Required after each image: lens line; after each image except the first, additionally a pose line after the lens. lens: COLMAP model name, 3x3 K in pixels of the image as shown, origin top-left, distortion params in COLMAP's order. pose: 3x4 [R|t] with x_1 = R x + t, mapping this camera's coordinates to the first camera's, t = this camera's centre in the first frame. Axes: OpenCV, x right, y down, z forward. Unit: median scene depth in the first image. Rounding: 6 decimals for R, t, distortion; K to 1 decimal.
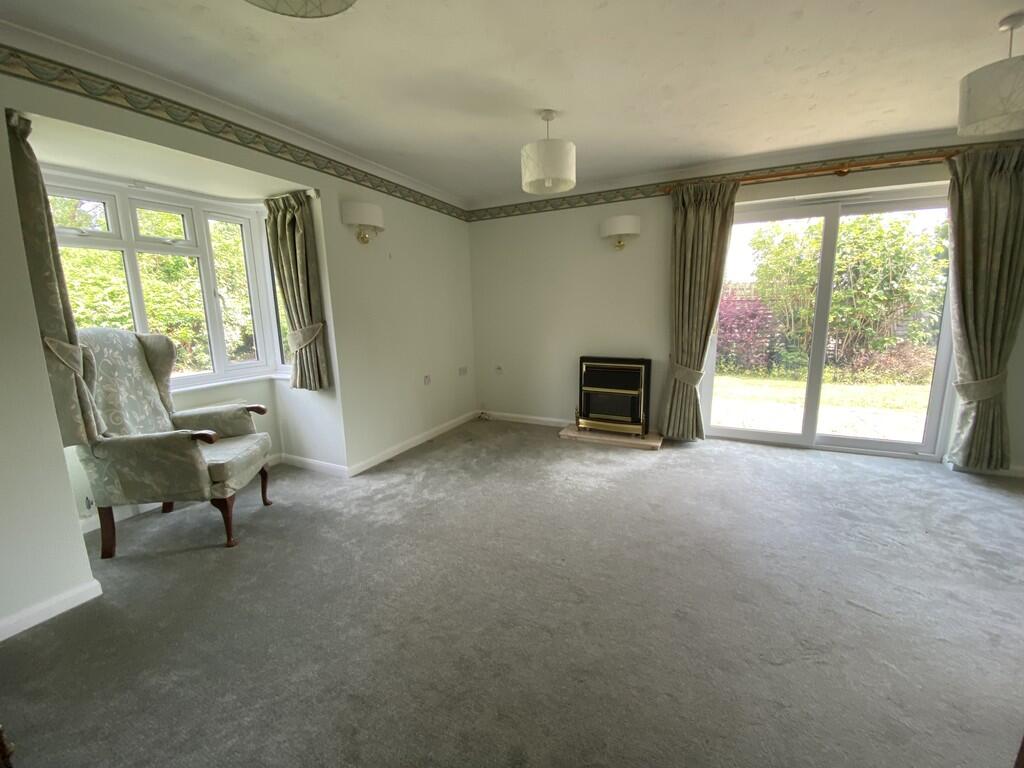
lens RADIAL K [[406.2, 0, 508.8], [0, 406.2, 382.5], [0, 0, 1]] dist [0.001512, 0.000065]
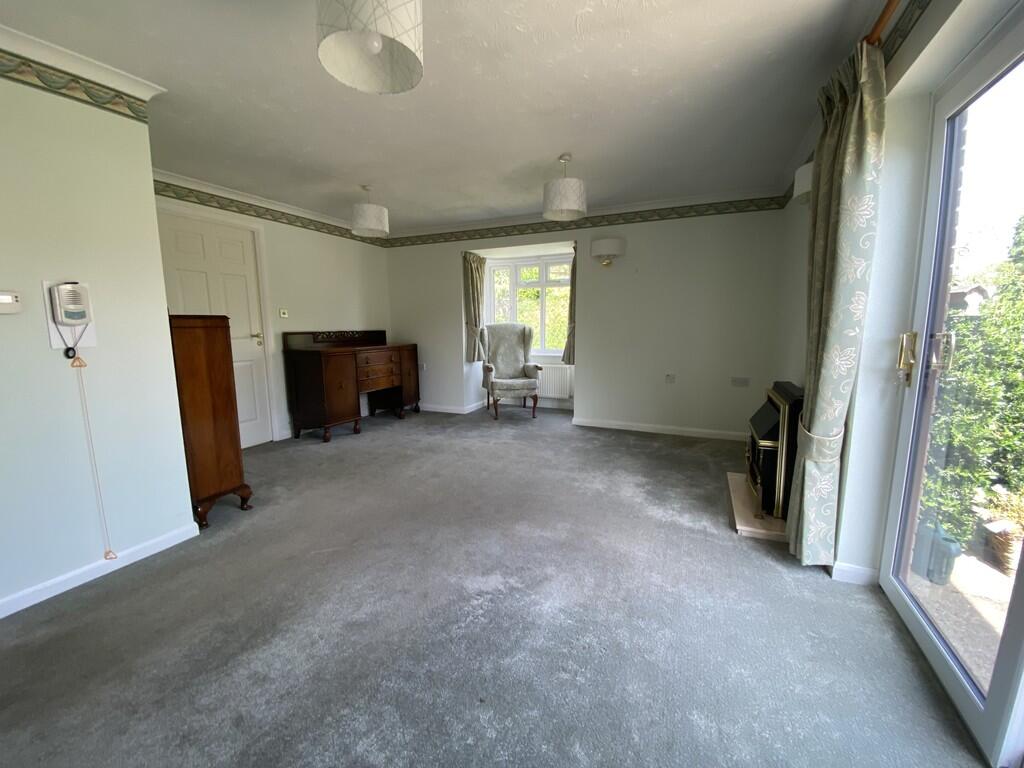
lens RADIAL K [[406.2, 0, 508.8], [0, 406.2, 382.5], [0, 0, 1]] dist [0.001512, 0.000065]
pose [[0.036966, 0.166949, -0.985272, 1.071513], [-0.166753, 0.973153, 0.158639, -0.121350], [0.985305, 0.158433, 0.063813, 0.641911]]
